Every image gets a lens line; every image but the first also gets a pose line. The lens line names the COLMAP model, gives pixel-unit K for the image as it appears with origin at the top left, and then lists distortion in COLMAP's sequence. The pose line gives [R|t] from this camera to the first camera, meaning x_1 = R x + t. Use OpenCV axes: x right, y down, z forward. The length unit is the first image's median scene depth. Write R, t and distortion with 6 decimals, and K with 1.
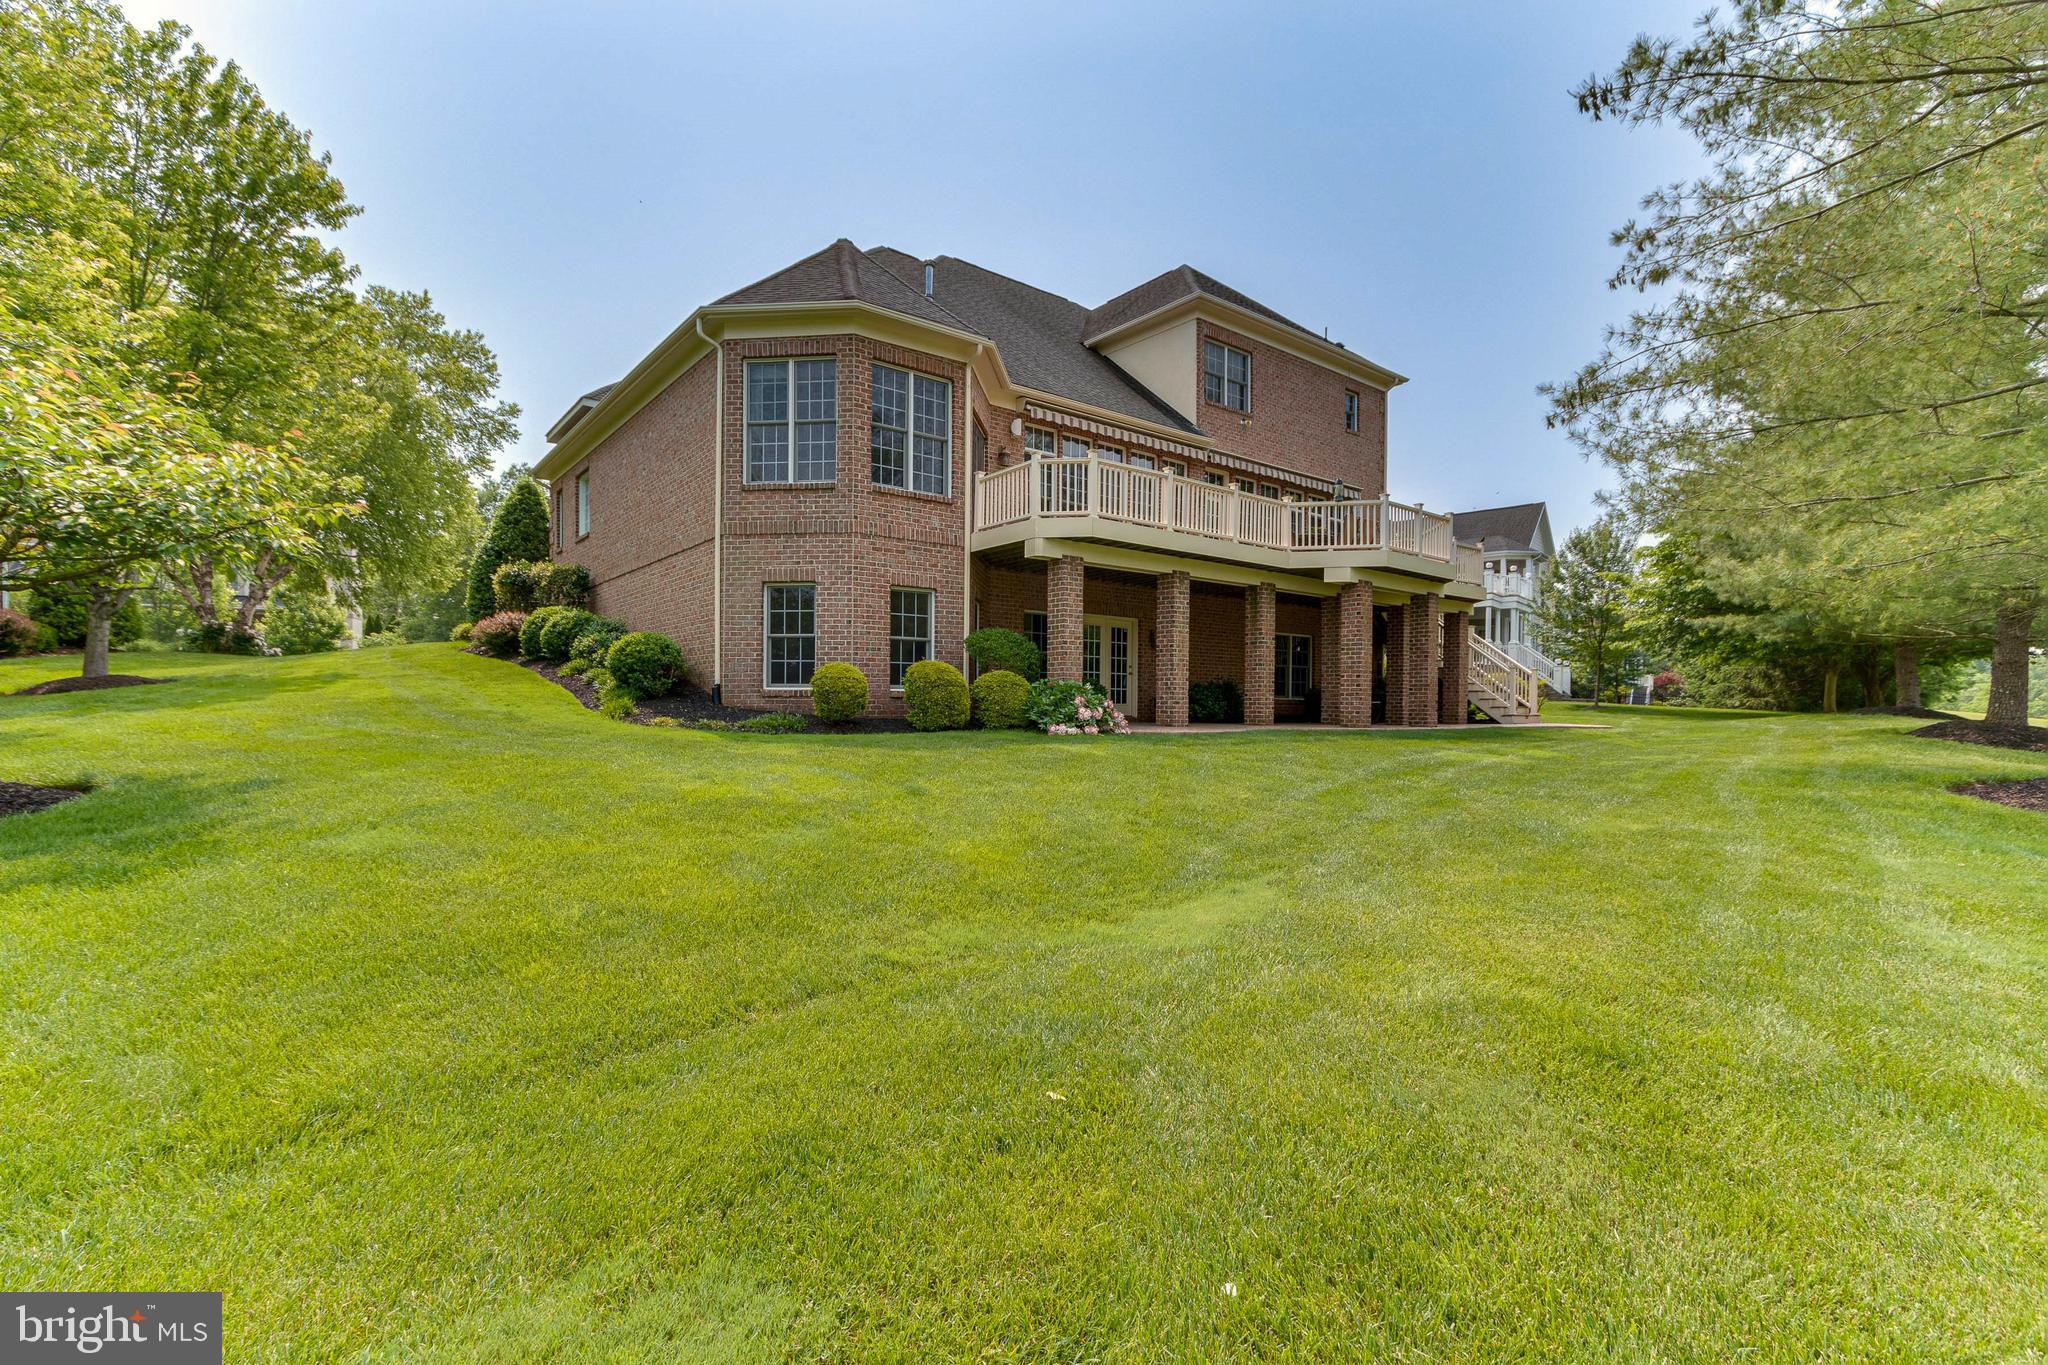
lens RADIAL K [[933.7, 0, 1012.0], [0, 933.7, 712.0], [0, 0, 1]] dist [0.000586, -0.001537]
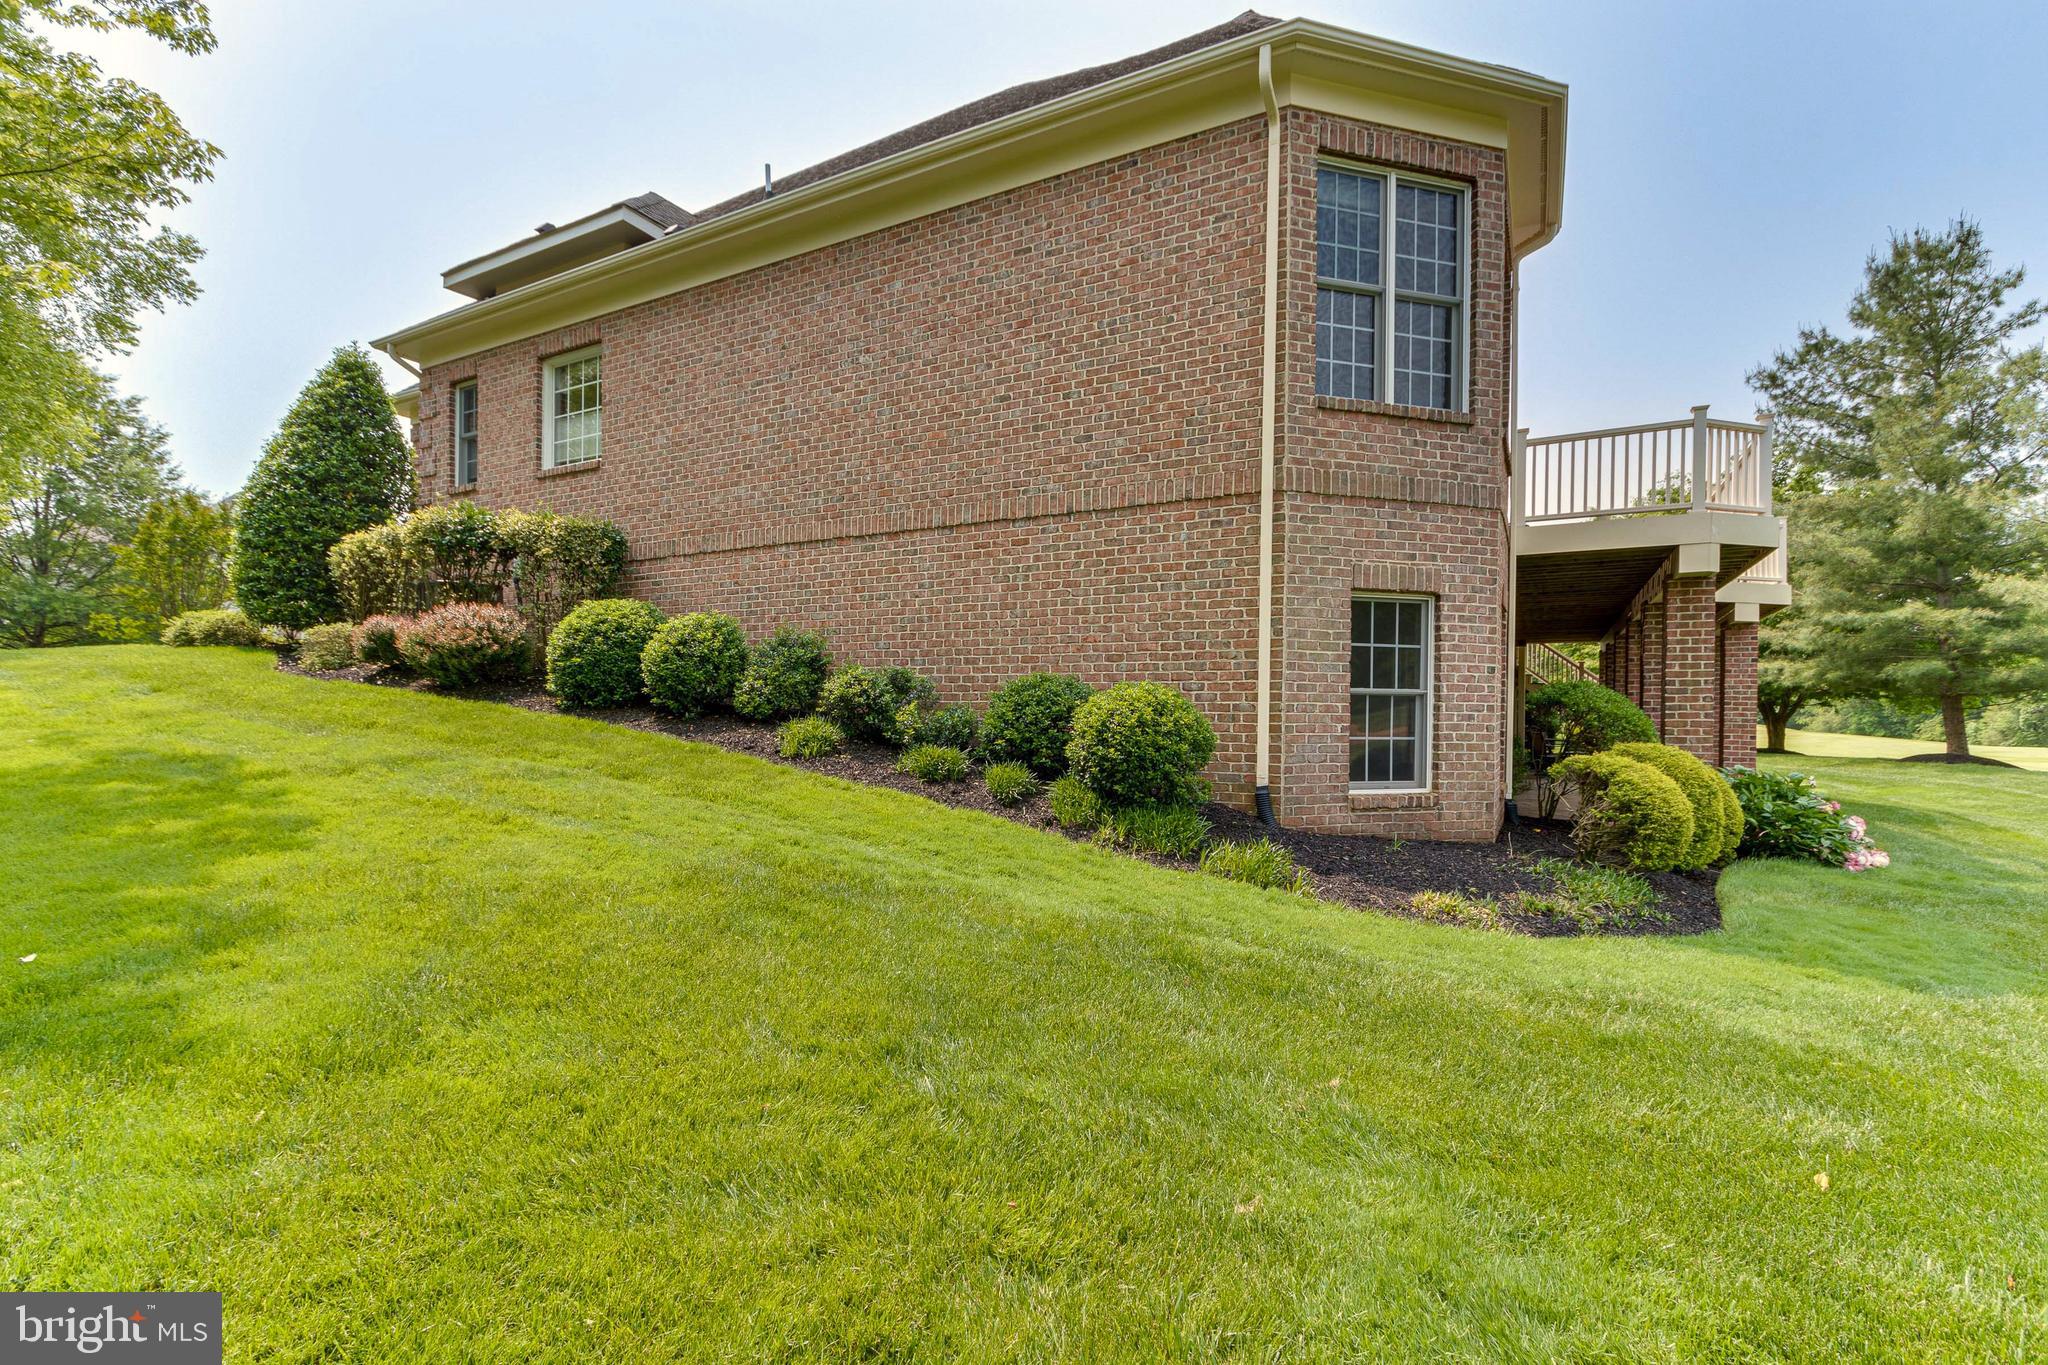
lens RADIAL K [[911.0, 0, 1015.4], [0, 911.0, 710.8], [0, 0, 1]] dist [0.001773, -0.003676]
pose [[0.920775, 0.000711, 0.390094, -0.631568], [-0.002395, 0.999990, 0.003830, -0.071888], [-0.390087, -0.004461, 0.920767, 0.598592]]
